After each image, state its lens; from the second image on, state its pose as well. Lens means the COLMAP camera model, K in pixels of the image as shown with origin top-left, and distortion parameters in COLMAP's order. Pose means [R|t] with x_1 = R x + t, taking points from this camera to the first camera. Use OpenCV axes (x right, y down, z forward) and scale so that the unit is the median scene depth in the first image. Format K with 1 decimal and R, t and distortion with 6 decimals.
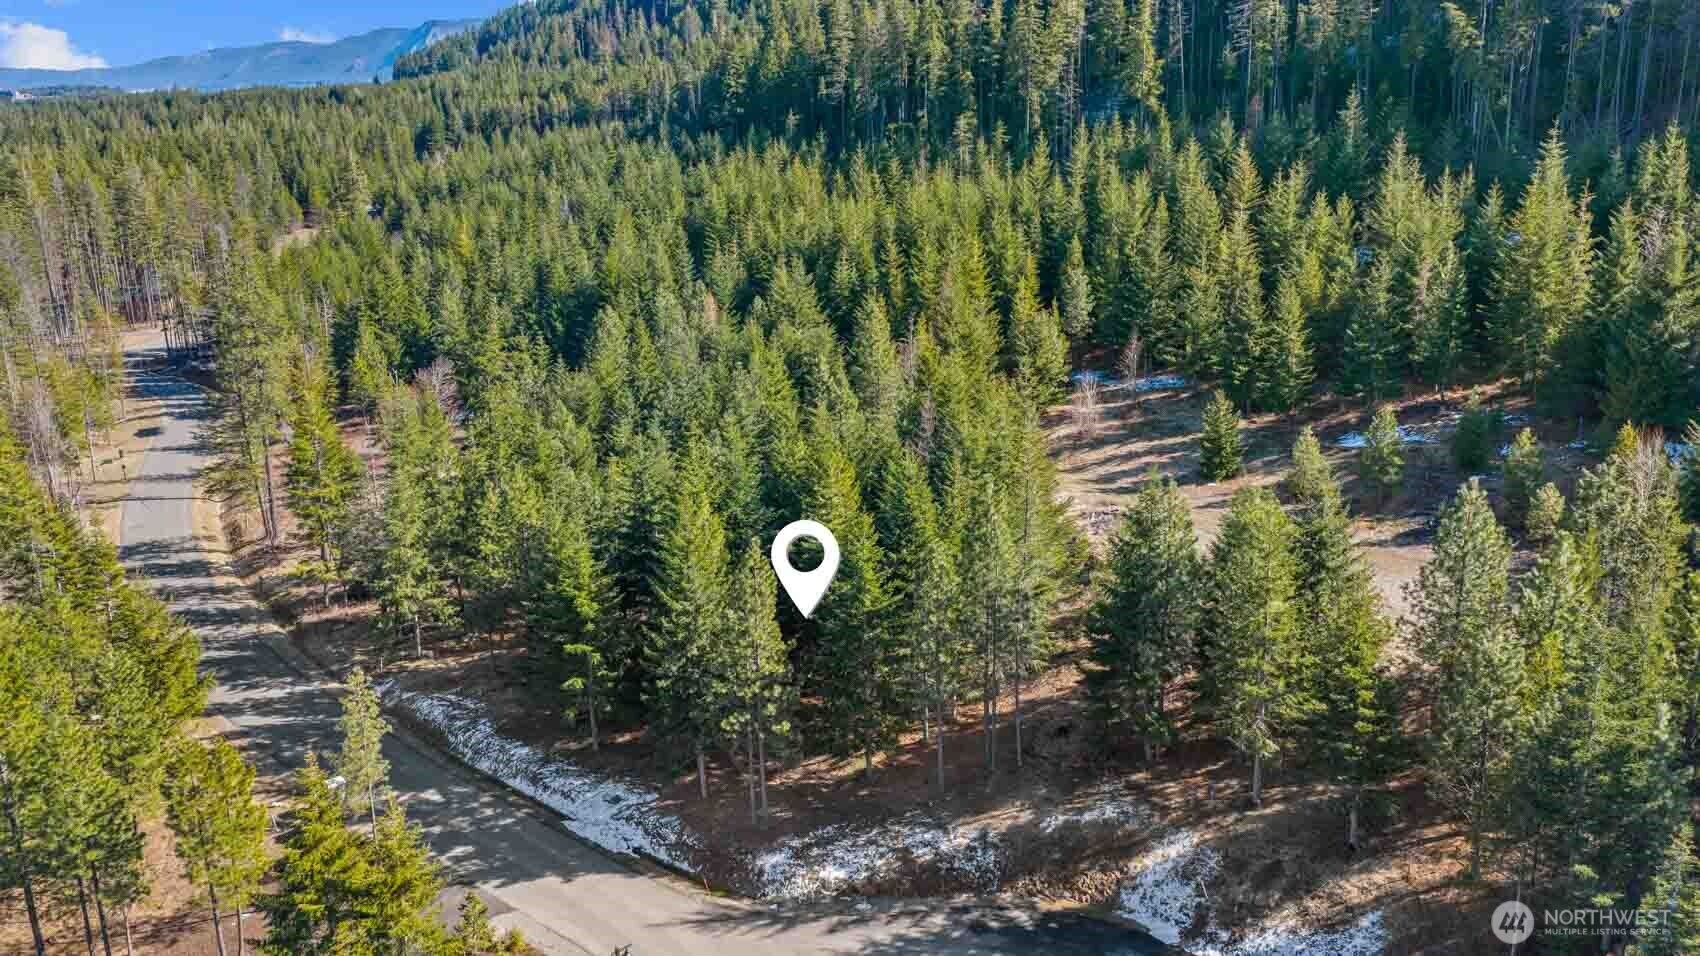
lens RADIAL K [[1381.7, 0, 854.1], [0, 1381.7, 465.8], [0, 0, 1]] dist [0.028532, -0.036813]
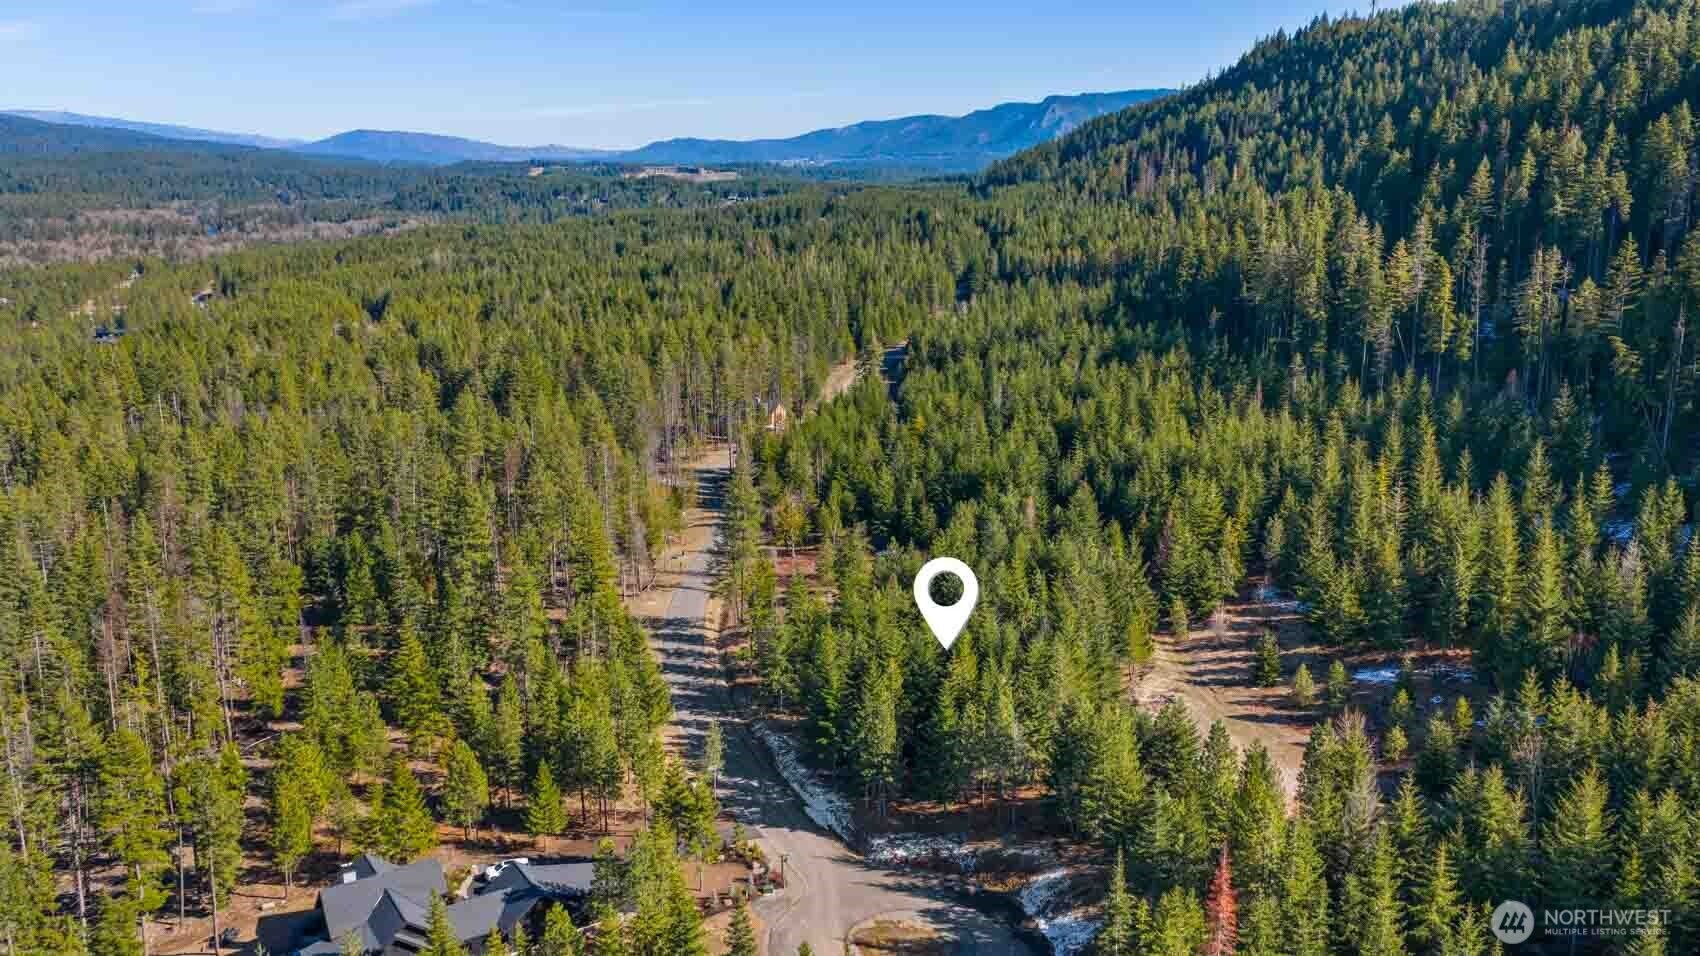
lens RADIAL K [[1381.7, 0, 849.0], [0, 1381.7, 489.3], [0, 0, 1]] dist [0.028532, -0.036813]
pose [[0.910167, 0.104311, -0.400893, 0.524754], [-0.115790, 0.993264, -0.004442, -0.176727], [0.397729, 0.050462, 0.916114, -0.739969]]
